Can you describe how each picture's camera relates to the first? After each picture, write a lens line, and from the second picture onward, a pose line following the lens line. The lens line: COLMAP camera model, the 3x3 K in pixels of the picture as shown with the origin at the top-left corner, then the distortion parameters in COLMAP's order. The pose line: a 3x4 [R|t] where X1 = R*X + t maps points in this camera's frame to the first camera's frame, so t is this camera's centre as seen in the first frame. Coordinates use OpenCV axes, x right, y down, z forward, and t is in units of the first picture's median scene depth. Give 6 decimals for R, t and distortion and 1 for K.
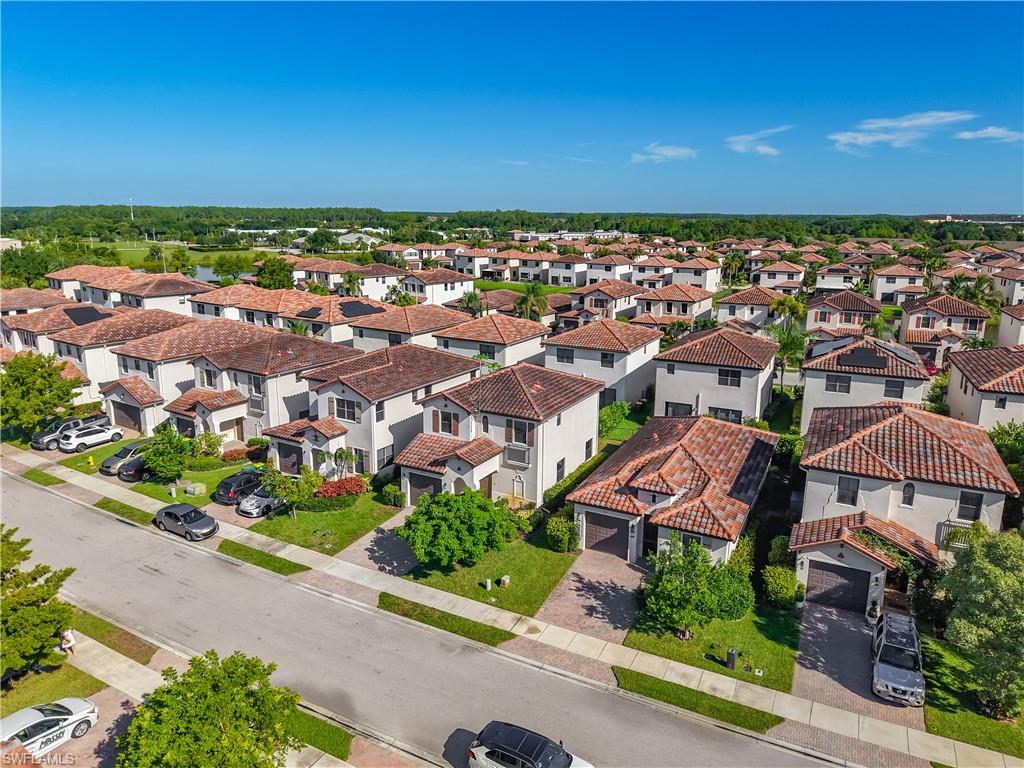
lens RADIAL K [[689.7, 0, 533.3], [0, 689.7, 358.6], [0, 0, 1]] dist [0.044628, -0.044967]
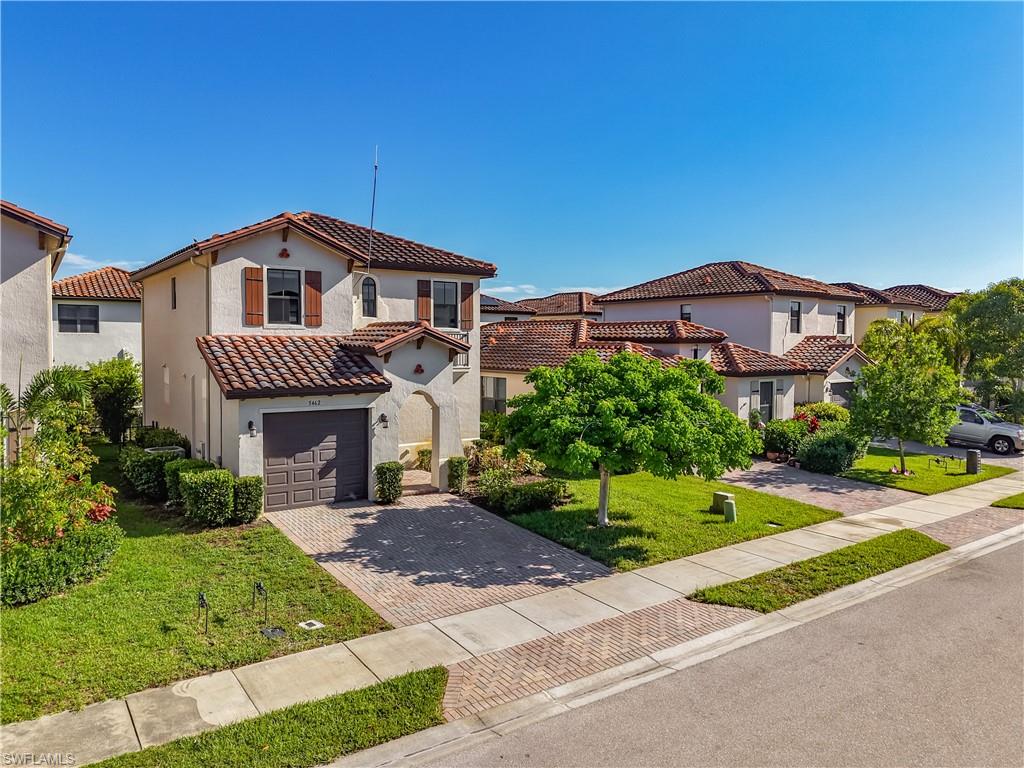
lens RADIAL K [[706.5, 0, 512.0], [0, 706.5, 384.0], [0, 0, 1]] dist [0.042557, -0.045146]
pose [[0.462819, -0.066995, 0.883917, -0.451334], [0.180588, 0.983355, -0.020024, 0.181231], [-0.867863, 0.168892, 0.467214, 0.720521]]
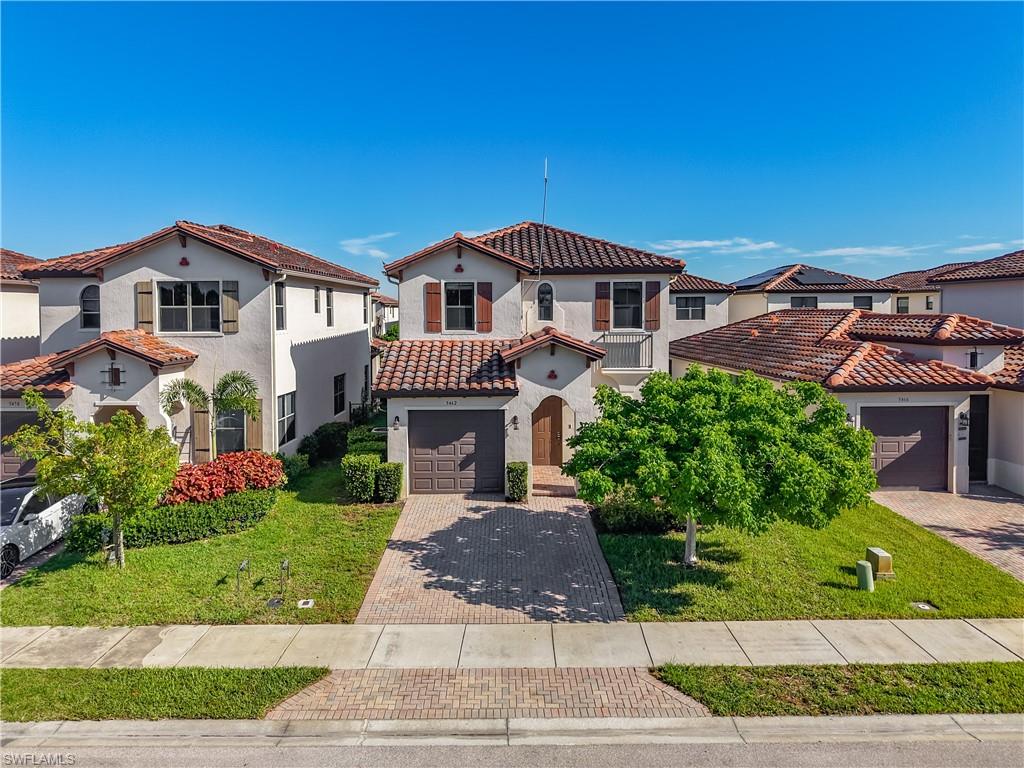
lens RADIAL K [[690.6, 0, 512.4], [0, 690.6, 346.0], [0, 0, 1]] dist [0.026954, -0.019920]
pose [[0.881057, -0.043488, 0.471007, -0.325659], [0.112930, 0.986308, -0.120178, 0.184762], [-0.459332, 0.159074, 0.873905, 0.600773]]
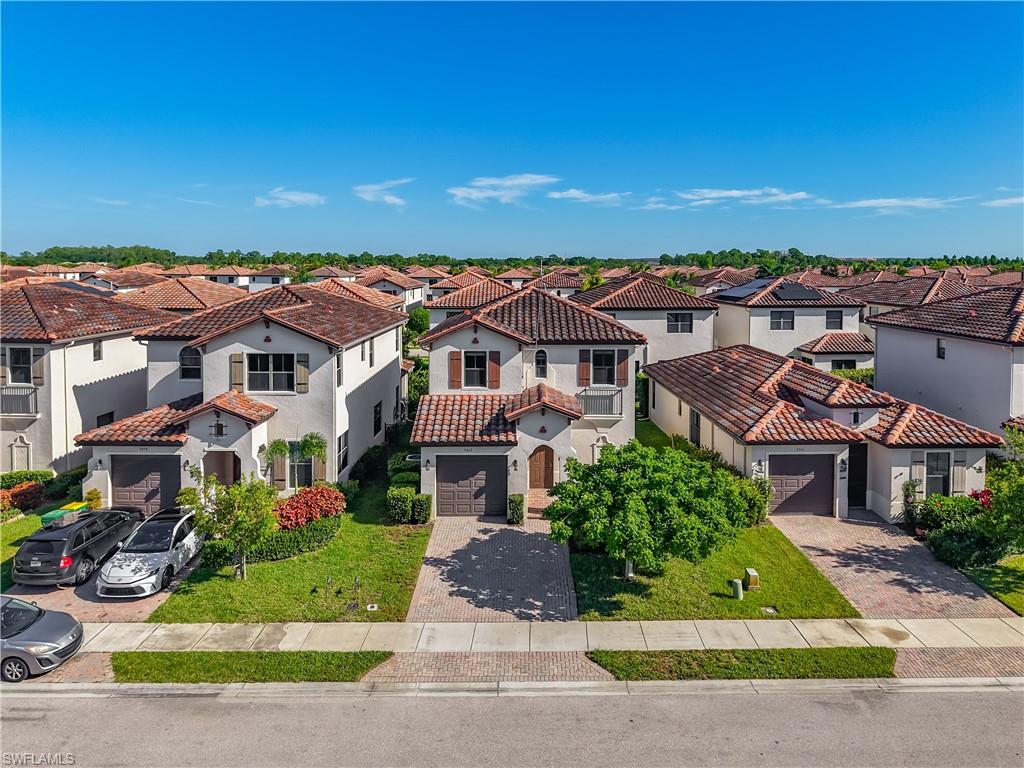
lens RADIAL K [[712.7, 0, 542.2], [0, 712.7, 310.3], [0, 0, 1]] dist [0.040243, -0.042211]
pose [[0.874971, -0.042735, 0.482285, -0.388822], [0.105532, 0.988981, -0.103827, 0.116622], [-0.472533, 0.141742, 0.869840, 0.430173]]
